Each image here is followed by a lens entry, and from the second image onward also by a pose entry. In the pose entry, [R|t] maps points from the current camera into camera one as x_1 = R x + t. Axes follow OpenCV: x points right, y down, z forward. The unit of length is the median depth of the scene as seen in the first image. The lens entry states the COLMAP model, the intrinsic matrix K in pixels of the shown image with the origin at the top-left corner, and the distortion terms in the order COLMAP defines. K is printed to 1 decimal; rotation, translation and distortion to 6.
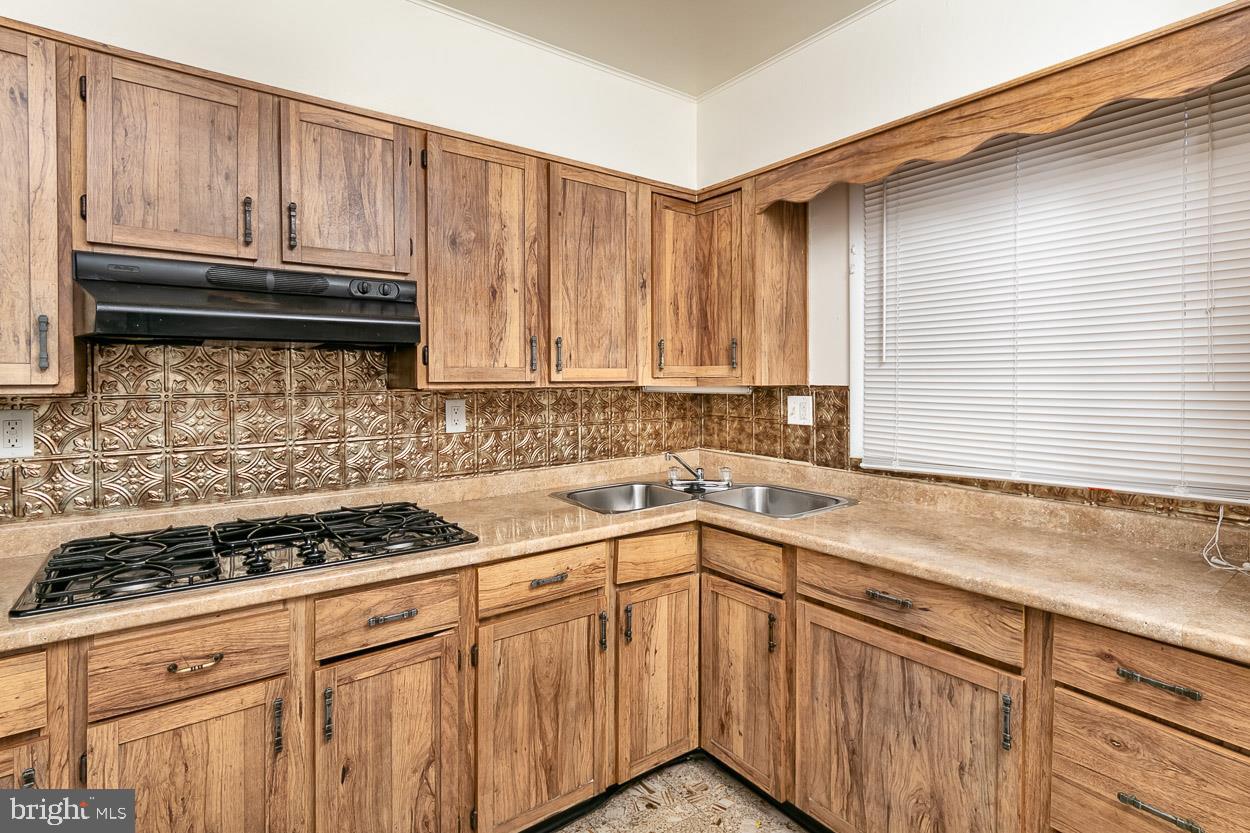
lens RADIAL K [[605.0, 0, 615.0], [0, 605.0, 388.2], [0, 0, 1]] dist [0.004240, -0.001481]
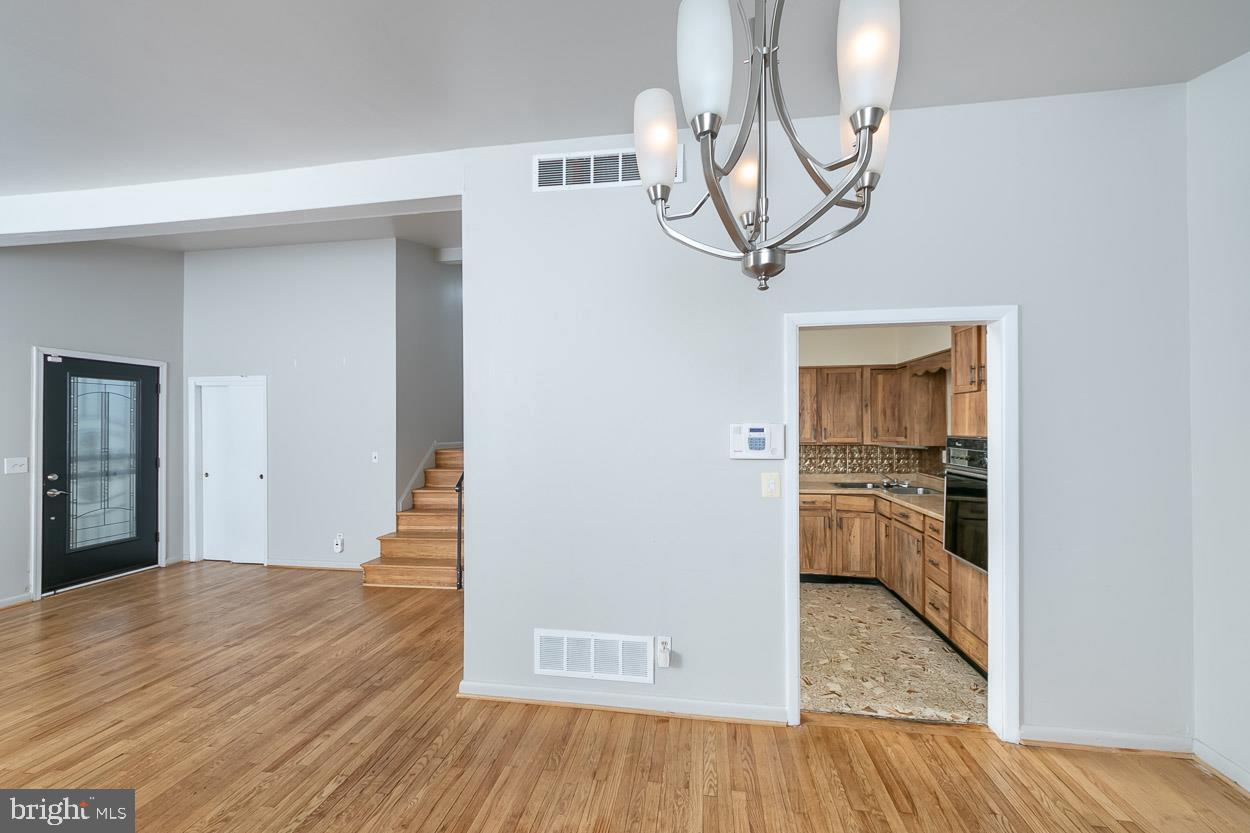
lens RADIAL K [[480.8, 0, 627.2], [0, 480.8, 427.7], [0, 0, 1]] dist [-0.003156, -0.001650]
pose [[0.703039, 0.001476, -0.711149, 1.009901], [-0.010414, 0.999912, -0.008220, -0.061576], [0.711075, 0.013185, 0.702993, -1.507150]]
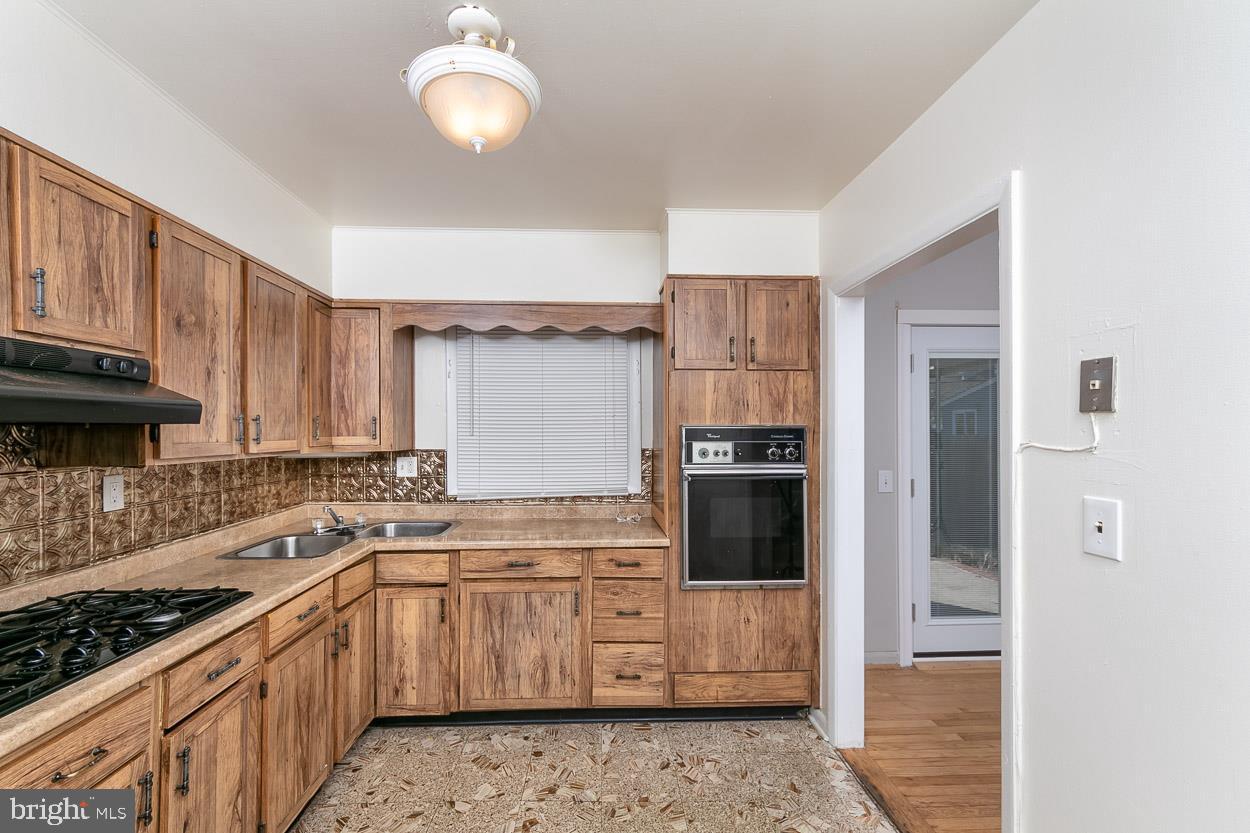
lens RADIAL K [[513.4, 0, 609.7], [0, 513.4, 436.4], [0, 0, 1]] dist [-0.000962, 0.000333]
pose [[0.559905, -0.006601, 0.828531, -0.590447], [0.014683, 0.999890, -0.001956, -0.035089], [-0.828427, 0.013260, 0.559940, -0.109469]]
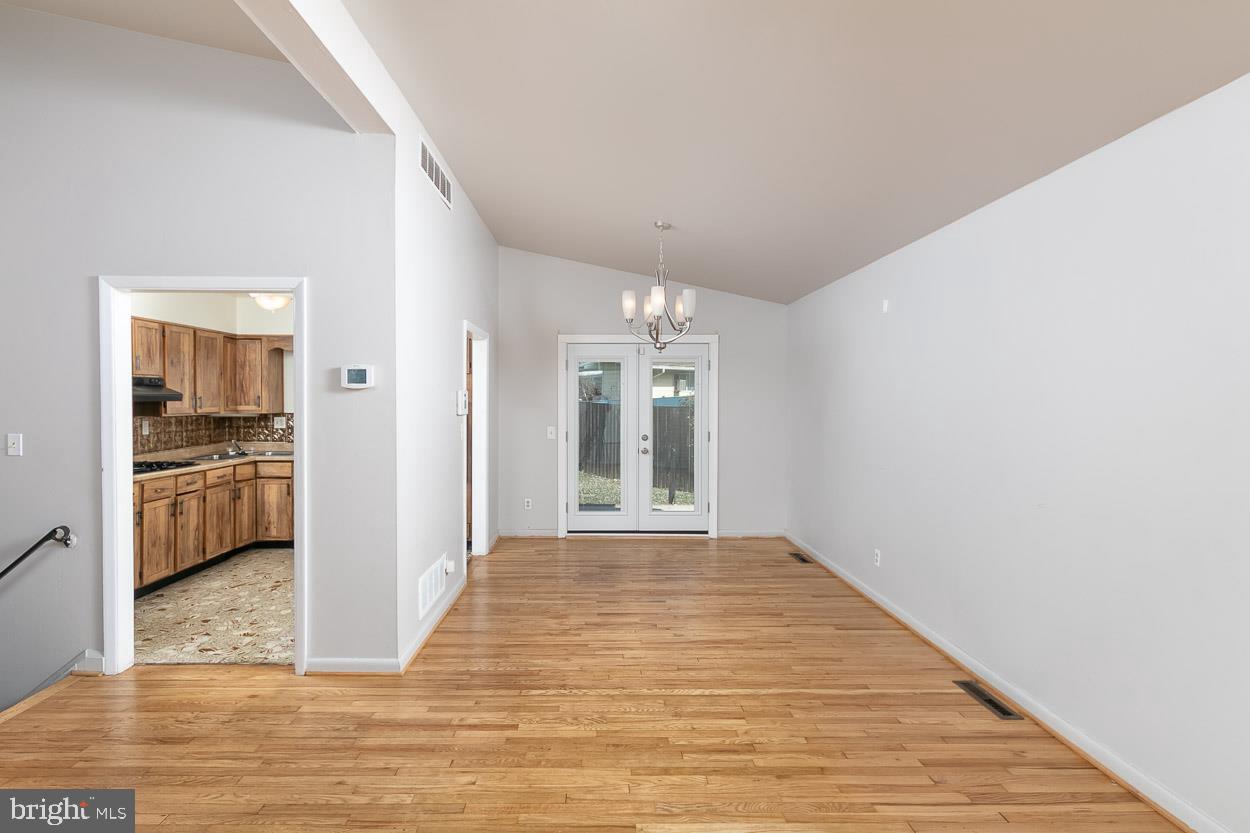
lens RADIAL K [[662.8, 0, 618.2], [0, 662.8, 417.0], [0, 0, 1]] dist [-0.002524, 0.000853]
pose [[0.577989, -0.019734, 0.815806, -1.585076], [0.008484, 0.999799, 0.018173, -0.034352], [-0.816000, -0.003583, 0.578041, -2.457309]]
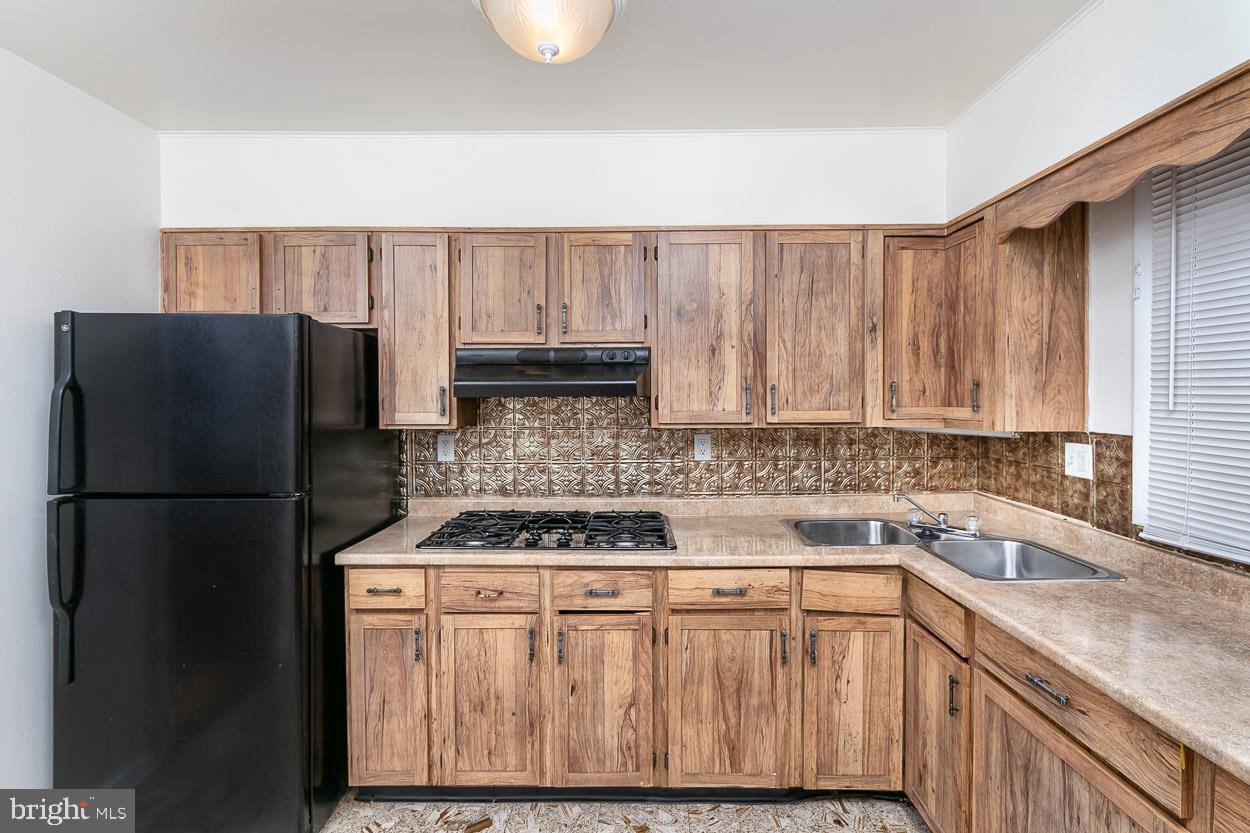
lens RADIAL K [[566.6, 0, 636.6], [0, 566.6, 408.4], [0, 0, 1]] dist [0.002198, 0.000160]
pose [[0.806507, 0.015344, -0.591026, 0.374132], [-0.008774, 0.999864, 0.013985, -0.057844], [0.591160, -0.006094, 0.806532, -0.018313]]
